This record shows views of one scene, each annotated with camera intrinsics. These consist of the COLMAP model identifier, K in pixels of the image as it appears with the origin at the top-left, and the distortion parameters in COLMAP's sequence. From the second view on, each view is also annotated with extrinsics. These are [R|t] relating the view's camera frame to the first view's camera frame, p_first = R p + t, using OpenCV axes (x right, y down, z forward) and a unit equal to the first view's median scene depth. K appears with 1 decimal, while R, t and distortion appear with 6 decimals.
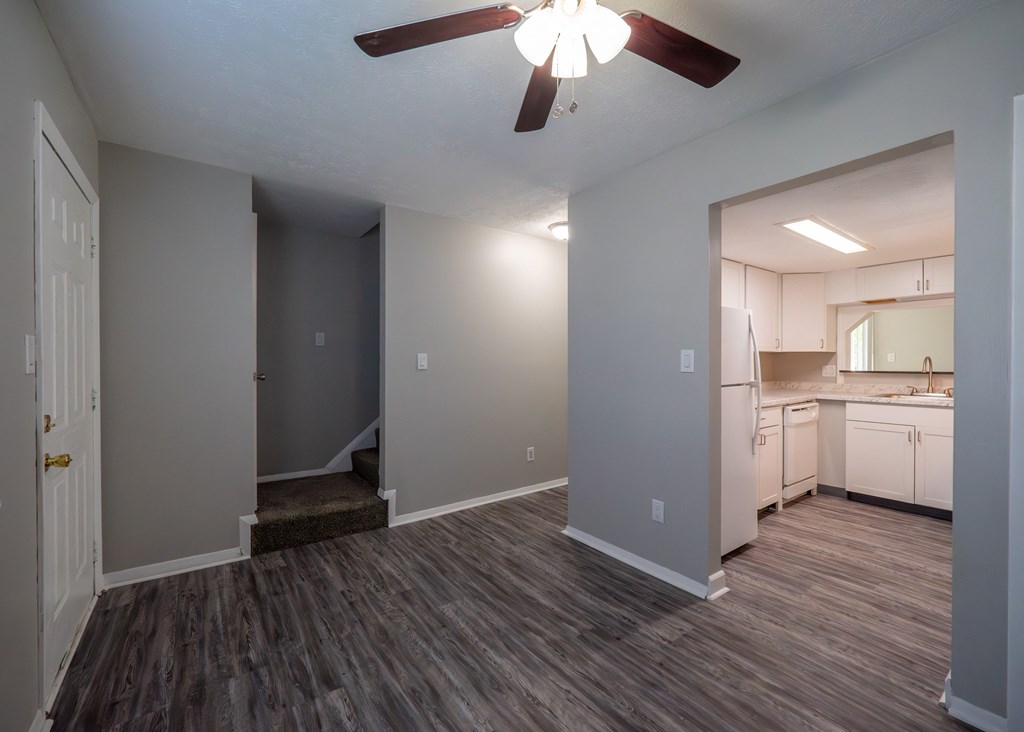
lens RADIAL K [[435.0, 0, 515.1], [0, 435.0, 365.4], [0, 0, 1]] dist [-0.004473, -0.001818]
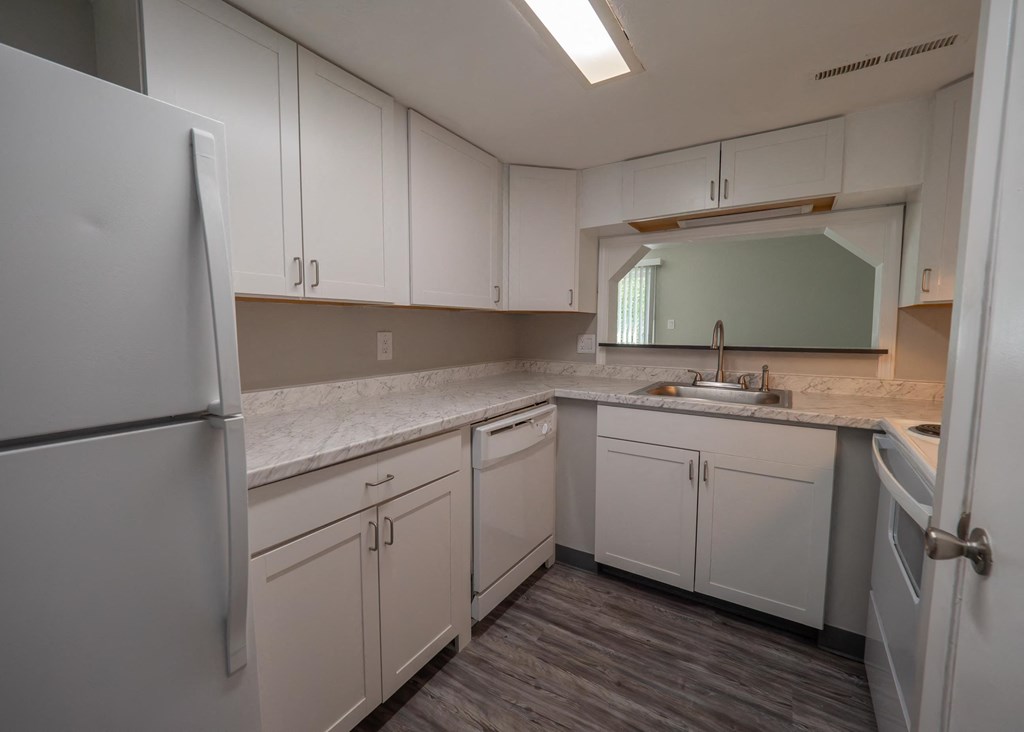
lens RADIAL K [[435.0, 0, 511.1], [0, 435.0, 365.1], [0, 0, 1]] dist [-0.004473, -0.001818]
pose [[0.935503, -0.023628, 0.352528, 0.467977], [-0.002970, 0.997200, 0.074719, -0.003669], [-0.353307, -0.070947, 0.932813, 0.530650]]
